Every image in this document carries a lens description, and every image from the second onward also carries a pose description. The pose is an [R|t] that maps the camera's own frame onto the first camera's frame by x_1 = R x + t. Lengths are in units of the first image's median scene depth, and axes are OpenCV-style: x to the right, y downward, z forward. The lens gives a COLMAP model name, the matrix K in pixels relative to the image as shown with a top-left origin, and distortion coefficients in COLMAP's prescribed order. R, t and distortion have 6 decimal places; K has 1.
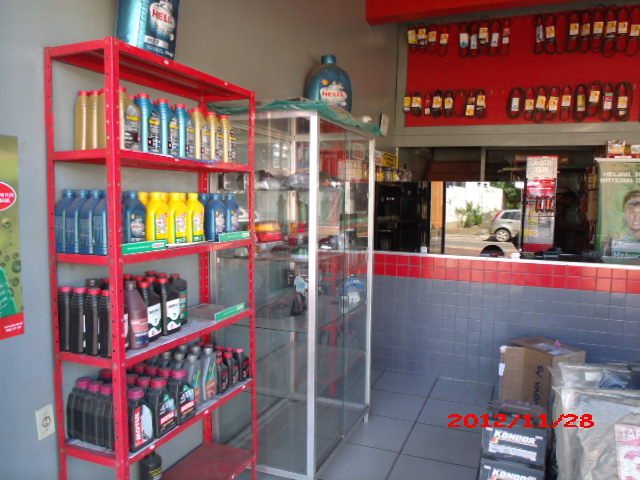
lens RADIAL K [[505.0, 0, 318.4], [0, 505.0, 236.4], [0, 0, 1]] dist [-0.048062, 0.012412]
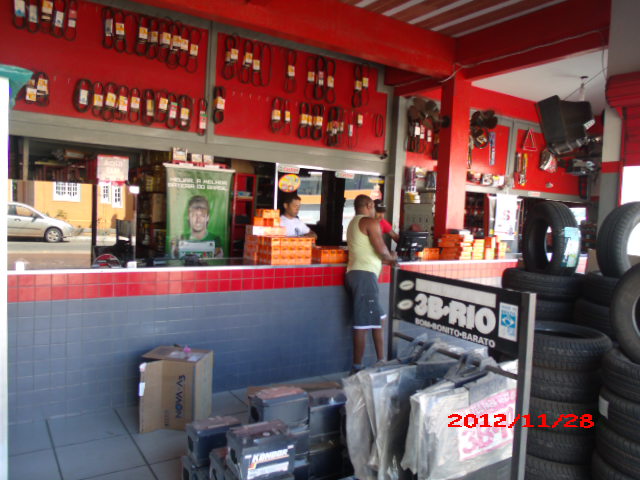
lens RADIAL K [[505.0, 0, 326.5], [0, 505.0, 238.6], [0, 0, 1]] dist [-0.048062, 0.012412]
pose [[0.551659, -0.040191, 0.833101, -0.138185], [0.025872, 0.999182, 0.031072, -0.022830], [-0.833668, 0.004413, 0.552248, 0.132338]]
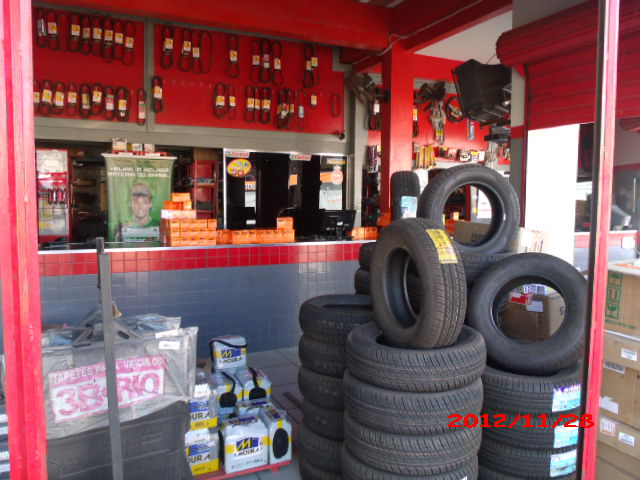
lens RADIAL K [[505.0, 0, 321.4], [0, 505.0, 238.3], [0, 0, 1]] dist [-0.048062, 0.012412]
pose [[0.654166, -0.075514, 0.752572, 0.030096], [0.059420, 0.997059, 0.048396, 0.003942], [-0.754013, 0.013059, 0.656730, -0.083644]]
